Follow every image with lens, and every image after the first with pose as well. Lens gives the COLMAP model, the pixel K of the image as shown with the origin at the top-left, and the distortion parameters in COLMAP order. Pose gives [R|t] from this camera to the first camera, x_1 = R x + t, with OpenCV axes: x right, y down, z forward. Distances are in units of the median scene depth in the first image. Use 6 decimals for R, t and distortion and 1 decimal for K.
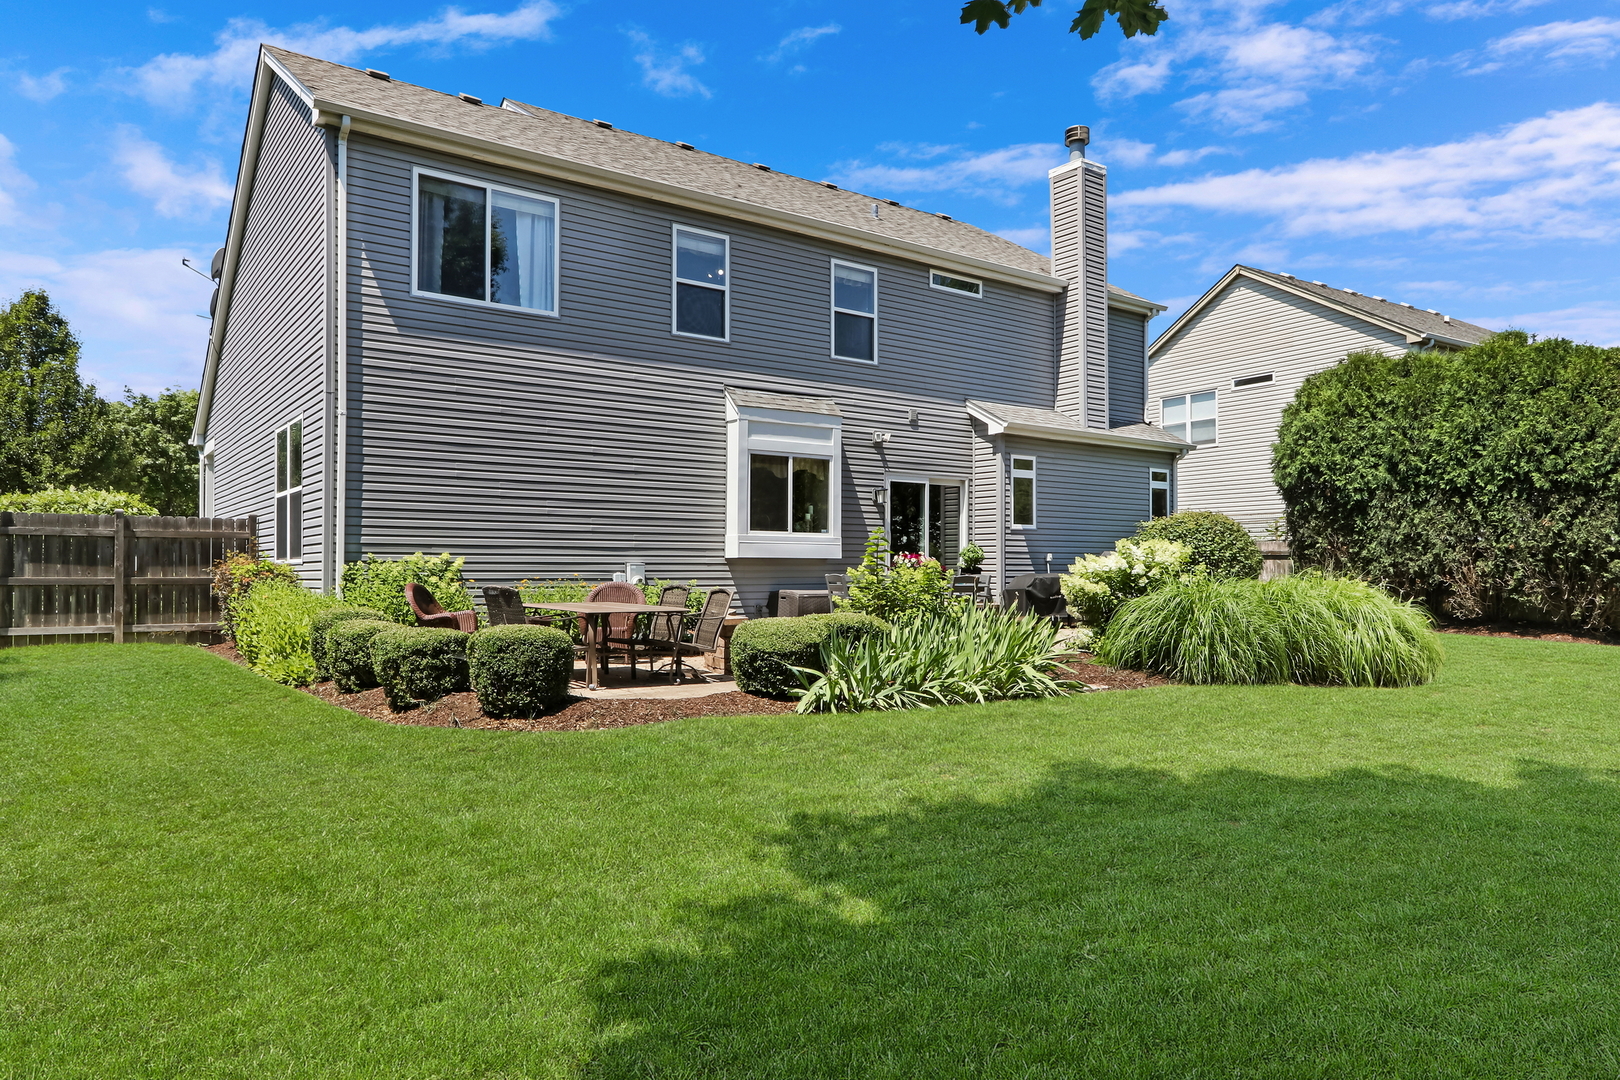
lens RADIAL K [[1034.5, 0, 778.8], [0, 1034.5, 551.0], [0, 0, 1]] dist [-0.007301, 0.003774]
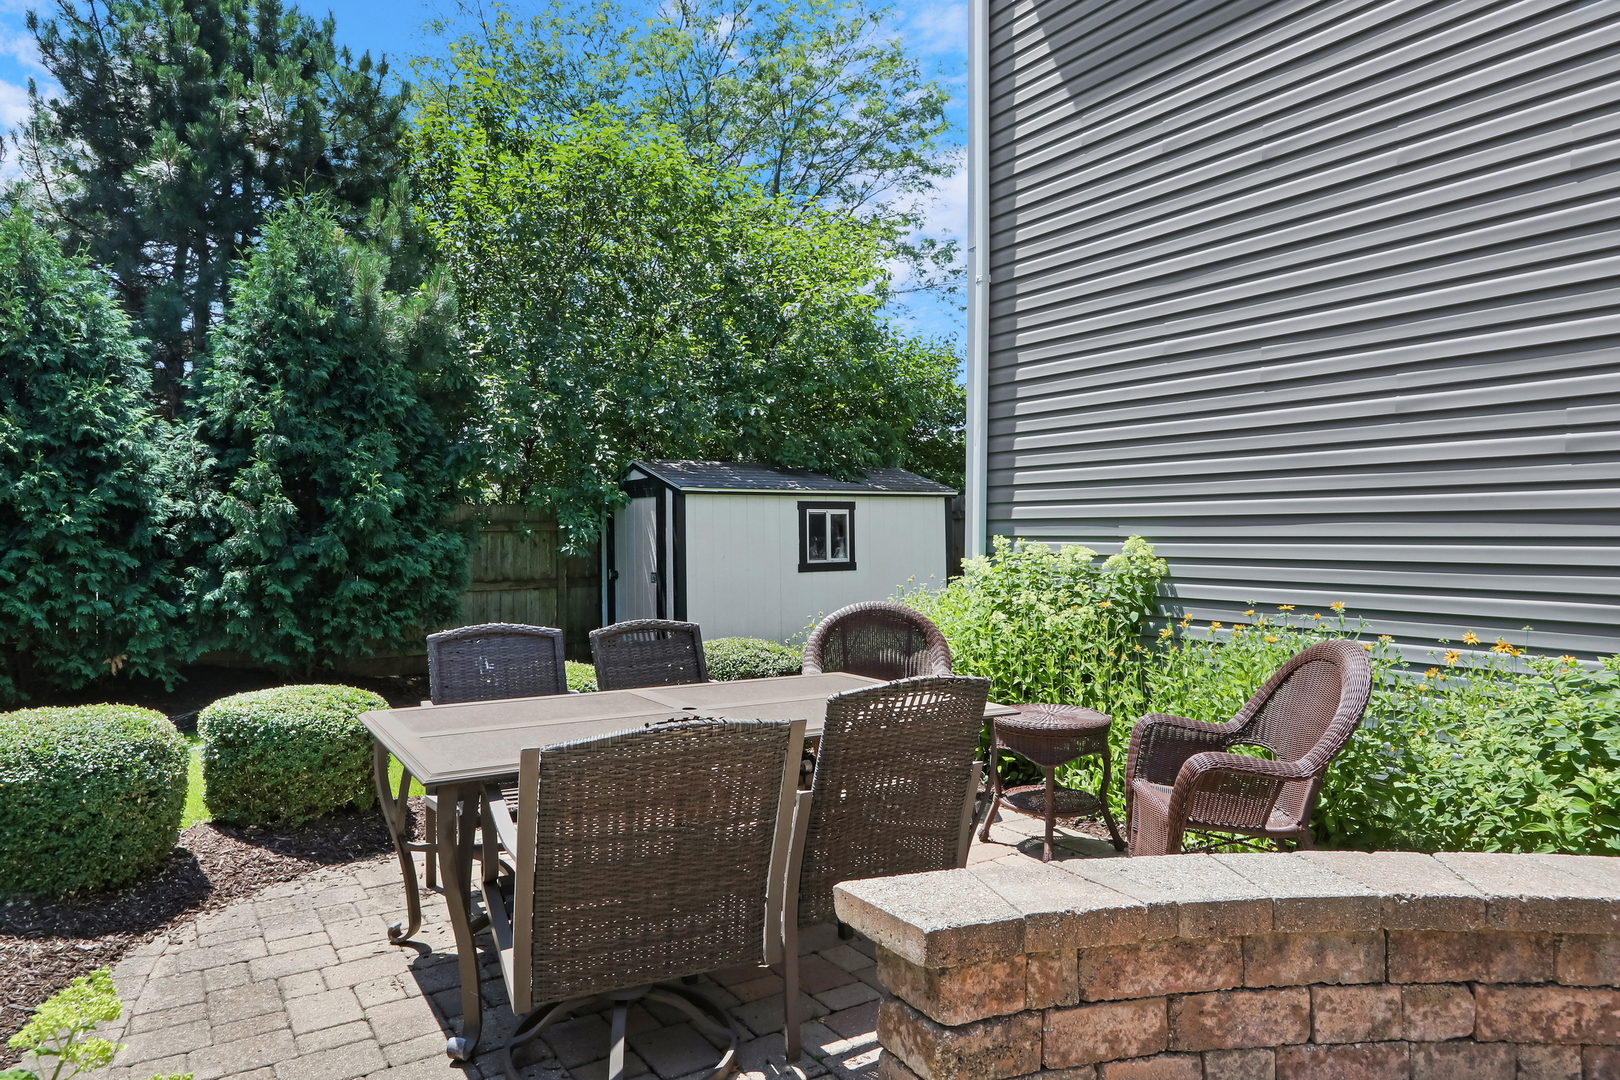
lens RADIAL K [[1034.5, 0, 797.1], [0, 1034.5, 552.5], [0, 0, 1]] dist [-0.007301, 0.003774]
pose [[-0.045726, 0.014703, -0.998846, 0.088026], [0.020486, 0.999695, 0.013777, -0.000254], [0.998744, -0.019833, -0.046013, 0.651213]]
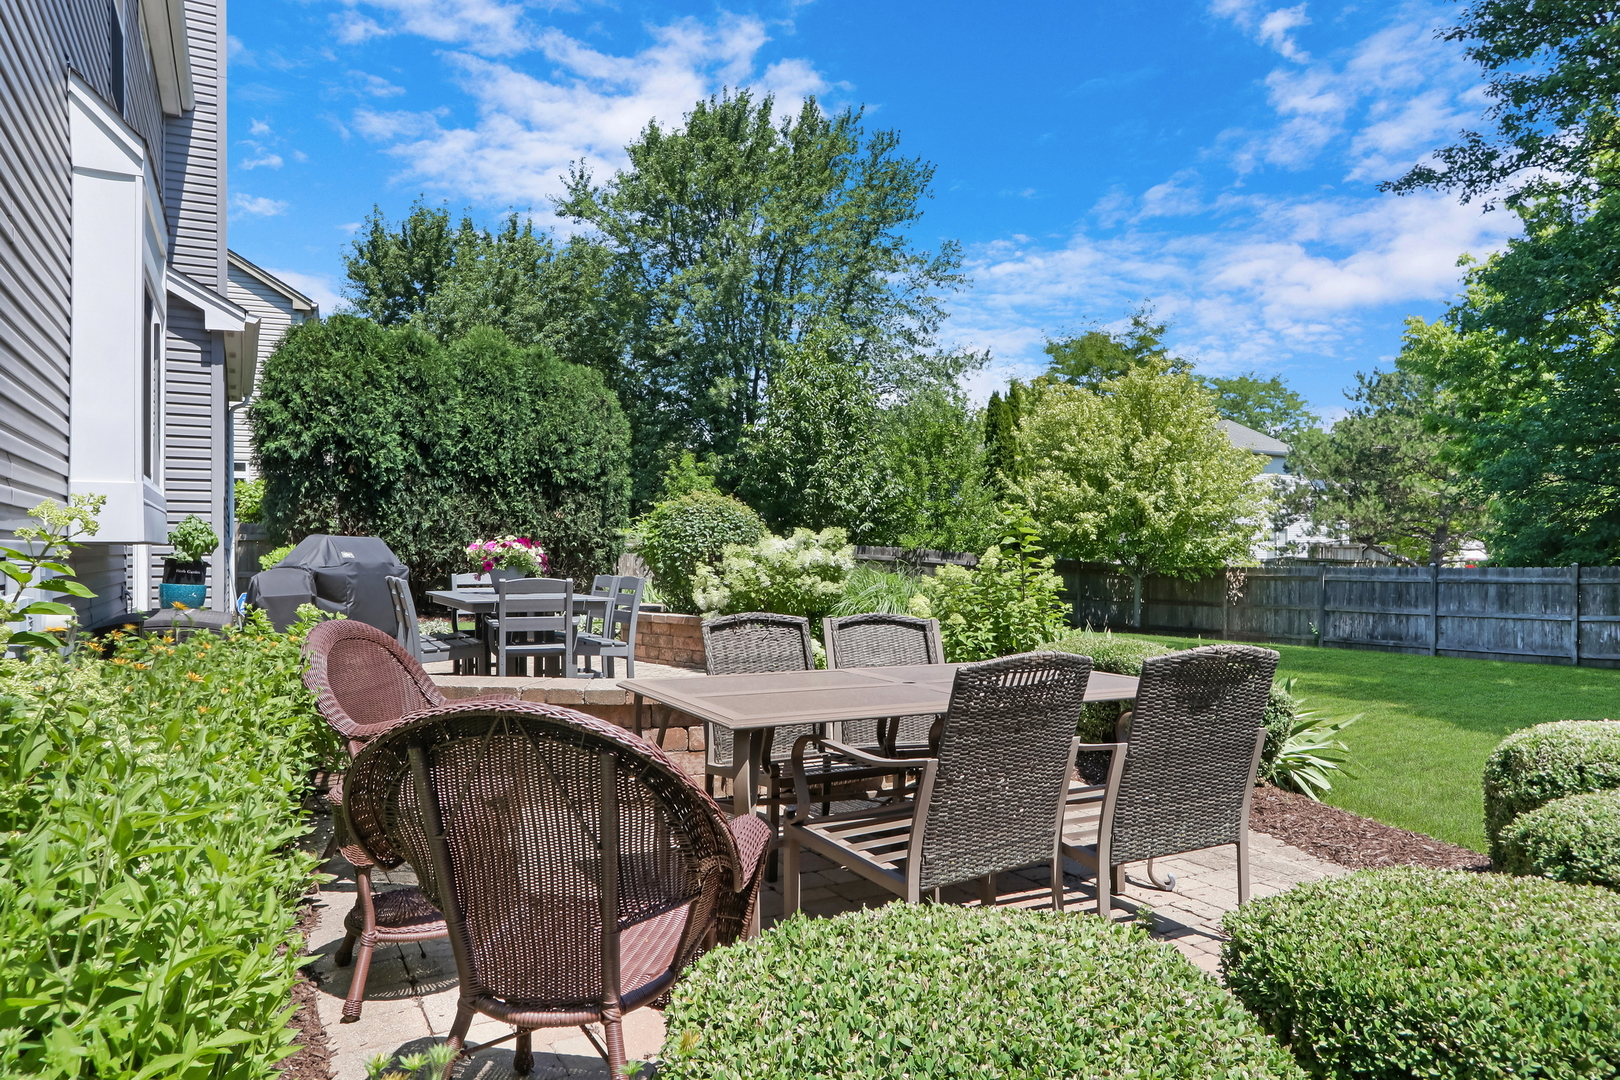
lens RADIAL K [[1034.5, 0, 811.6], [0, 1034.5, 547.8], [0, 0, 1]] dist [-0.007301, 0.003774]
pose [[0.101640, 0.001311, 0.994820, -0.339737], [-0.013749, 0.999905, 0.000087, 0.004089], [-0.994726, -0.013686, 0.101648, 0.619989]]
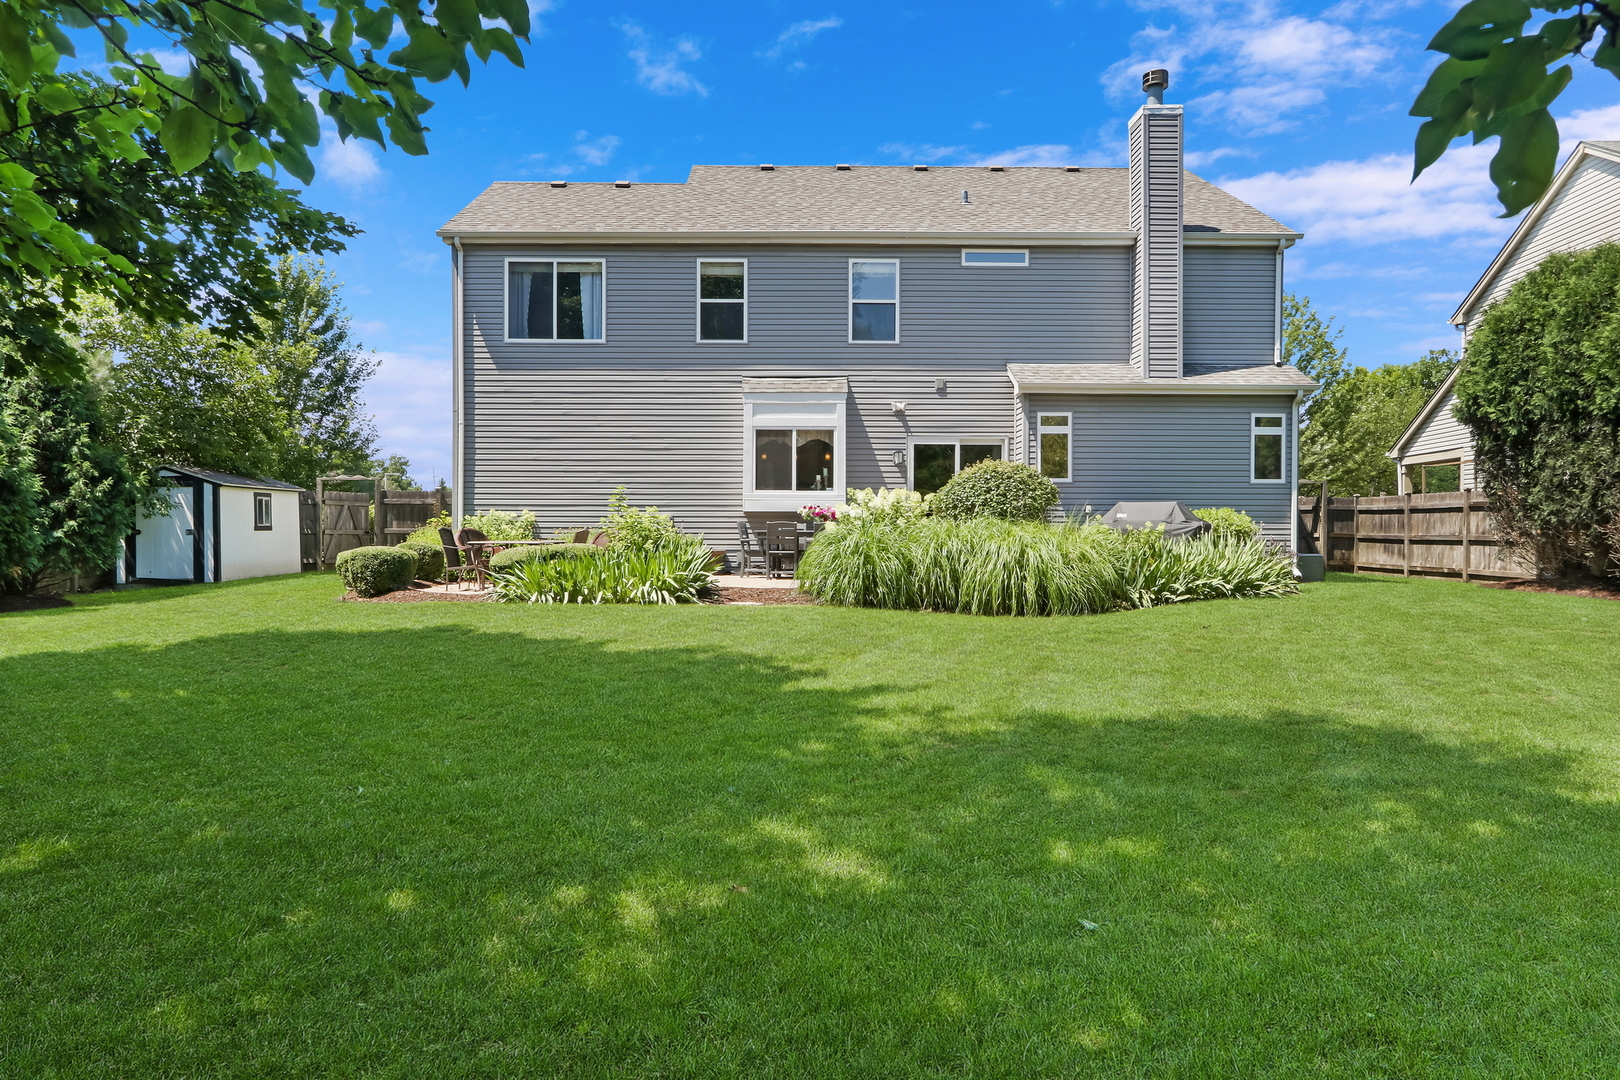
lens RADIAL K [[1034.5, 0, 788.3], [0, 1034.5, 542.2], [0, 0, 1]] dist [-0.007301, 0.003774]
pose [[0.816376, 0.003104, -0.577512, 0.645093], [0.008453, 0.999814, 0.017323, 0.019531], [0.577459, -0.019024, 0.816198, -0.012690]]
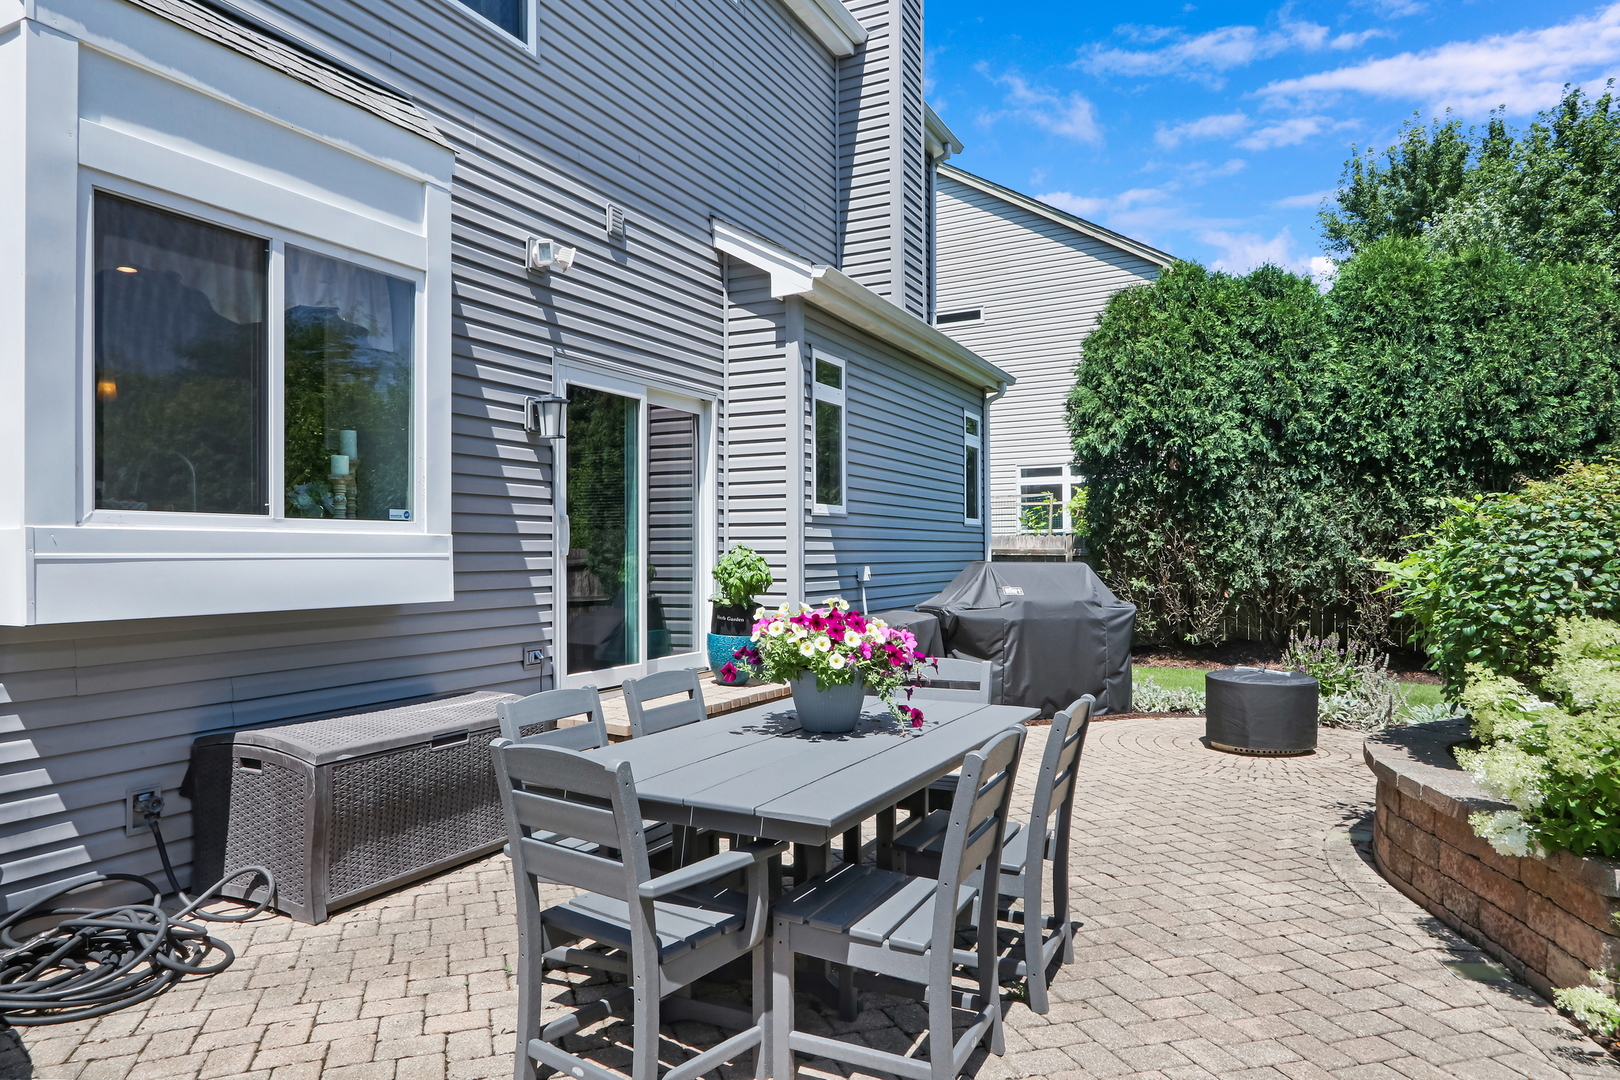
lens RADIAL K [[1034.5, 0, 775.2], [0, 1034.5, 553.4], [0, 0, 1]] dist [-0.007301, 0.003774]
pose [[0.886889, -0.005963, 0.461944, 0.001442], [-0.002082, 0.999855, 0.016905, -0.012017], [-0.461978, -0.015954, 0.886748, 0.623508]]
